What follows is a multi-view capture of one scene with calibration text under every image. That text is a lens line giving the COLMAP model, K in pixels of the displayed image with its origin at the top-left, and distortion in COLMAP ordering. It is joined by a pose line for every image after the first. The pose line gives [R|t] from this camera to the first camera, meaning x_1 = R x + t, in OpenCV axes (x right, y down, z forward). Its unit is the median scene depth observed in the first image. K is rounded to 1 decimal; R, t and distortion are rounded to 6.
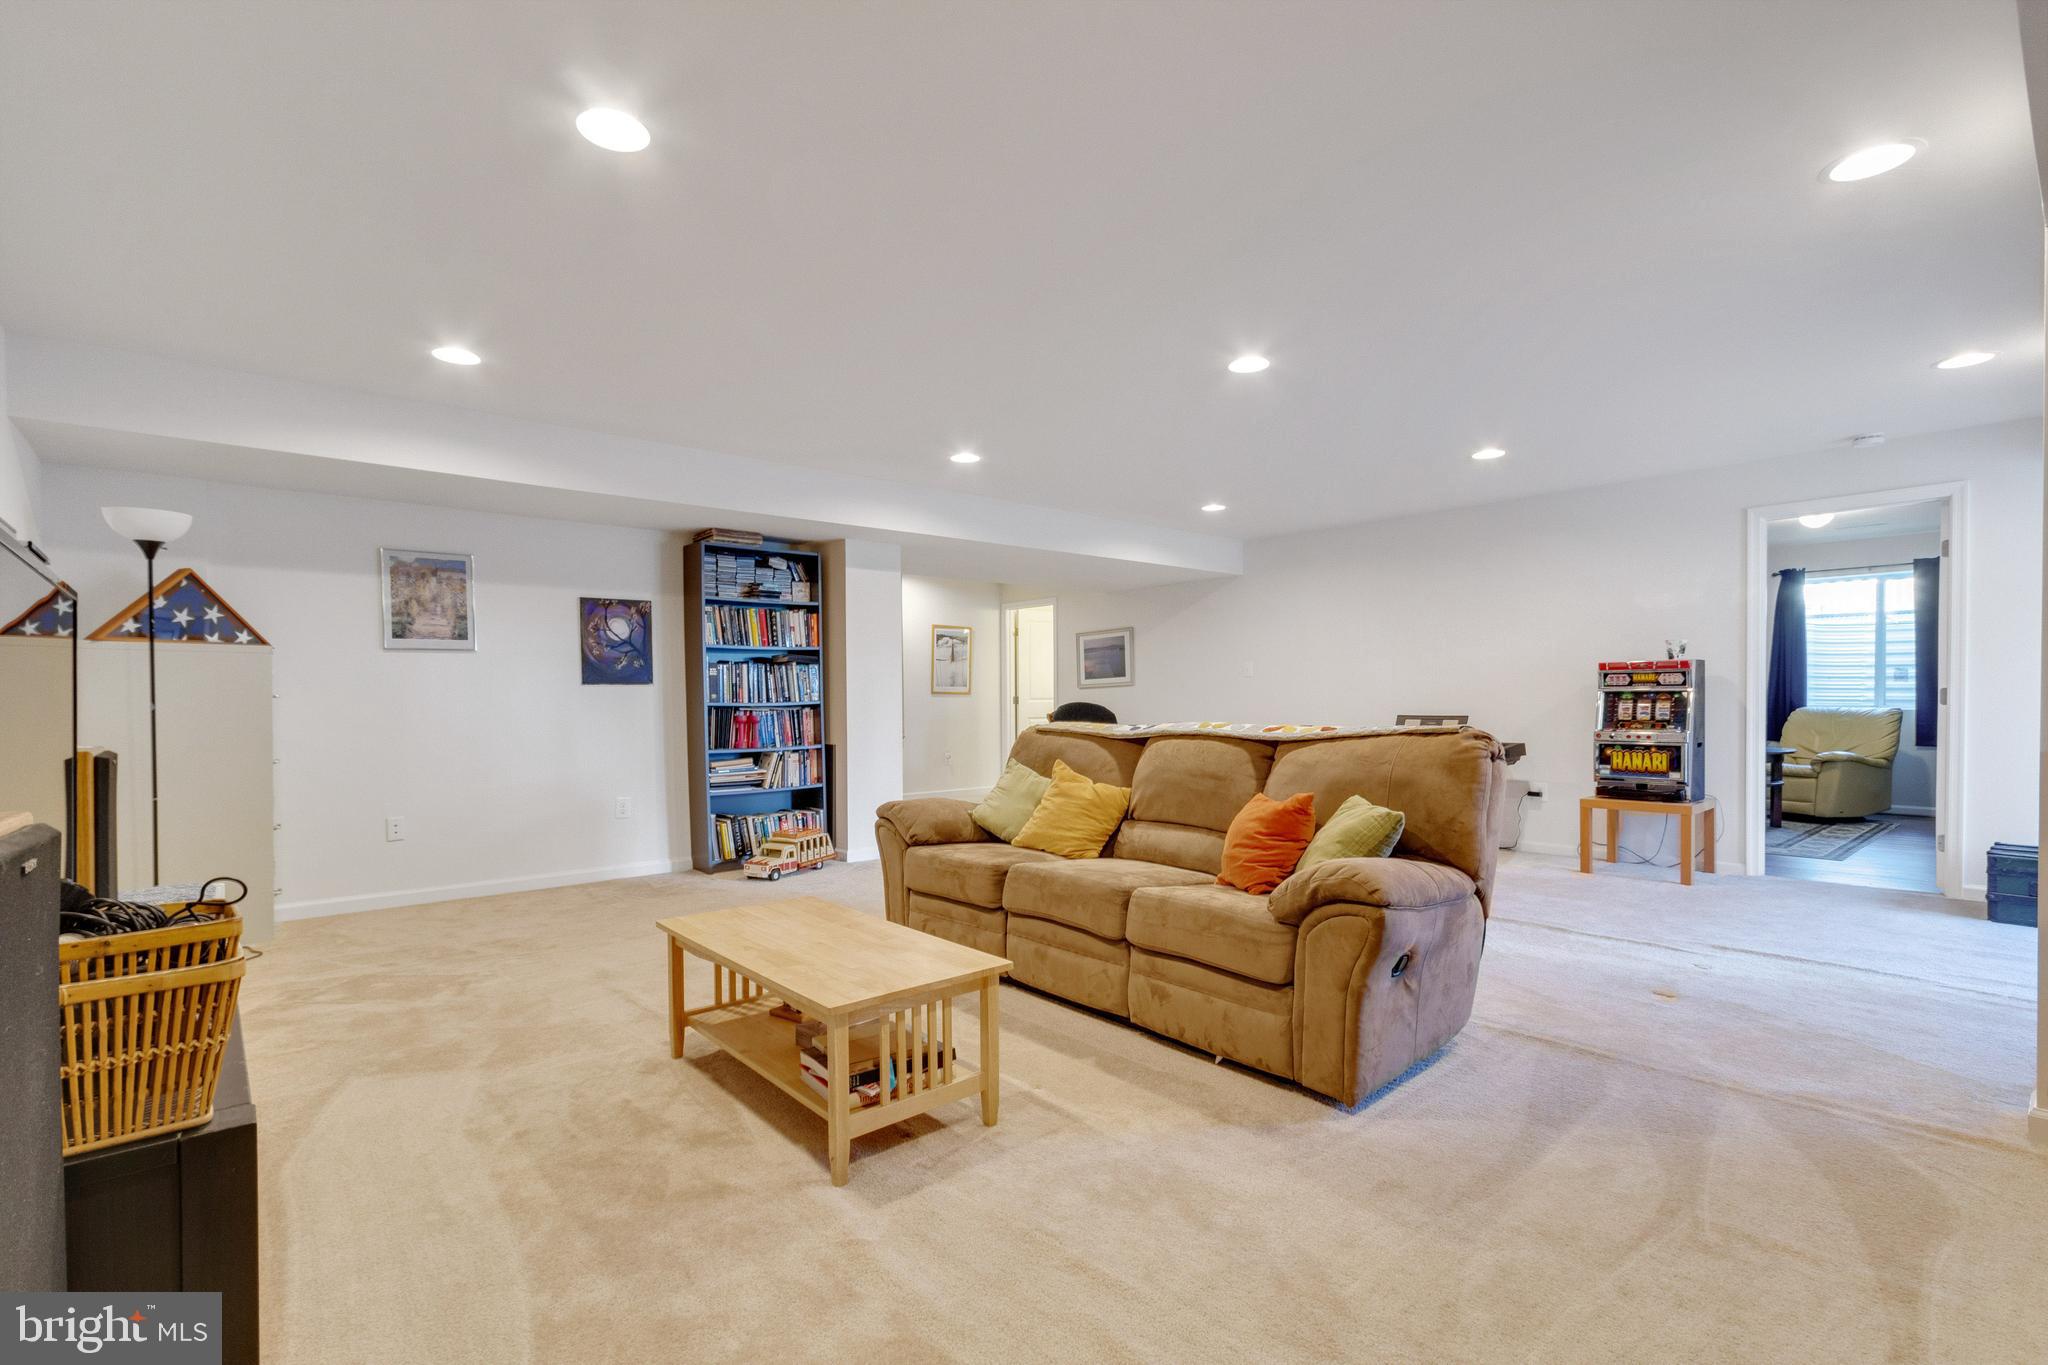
lens RADIAL K [[941.2, 0, 1022.7], [0, 941.2, 700.3], [0, 0, 1]] dist [-0.001342, 0.000030]
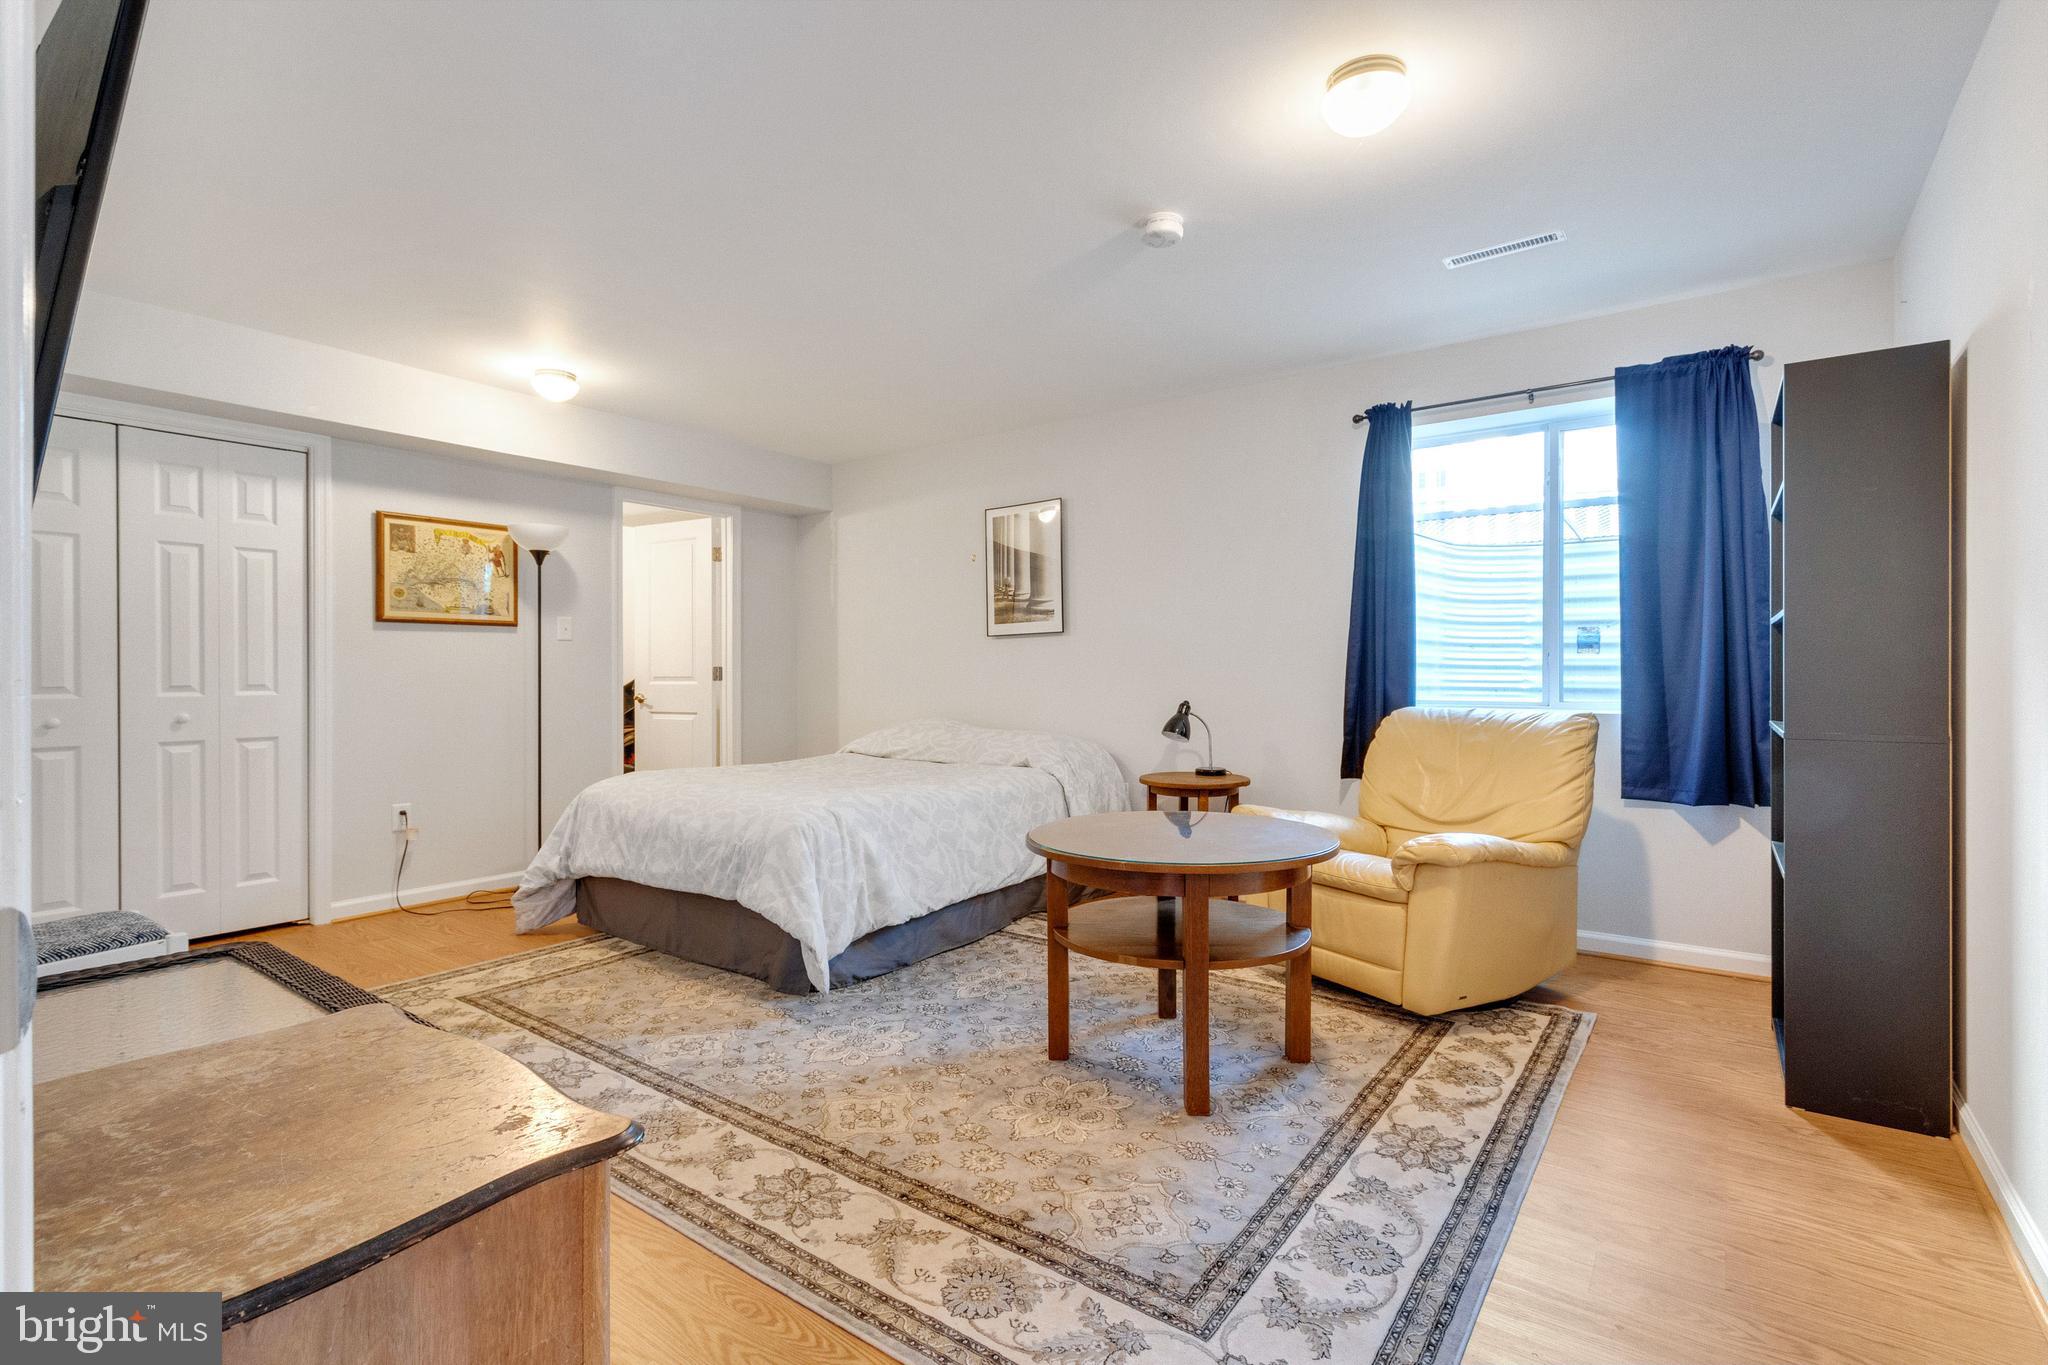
lens RADIAL K [[941.2, 0, 1024.6], [0, 941.2, 674.8], [0, 0, 1]] dist [-0.001342, 0.000030]
pose [[0.974200, 0.007099, 0.225576, 0.550413], [-0.004551, 0.999920, -0.011812, -0.001707], [-0.225642, 0.010480, 0.974154, 0.602960]]
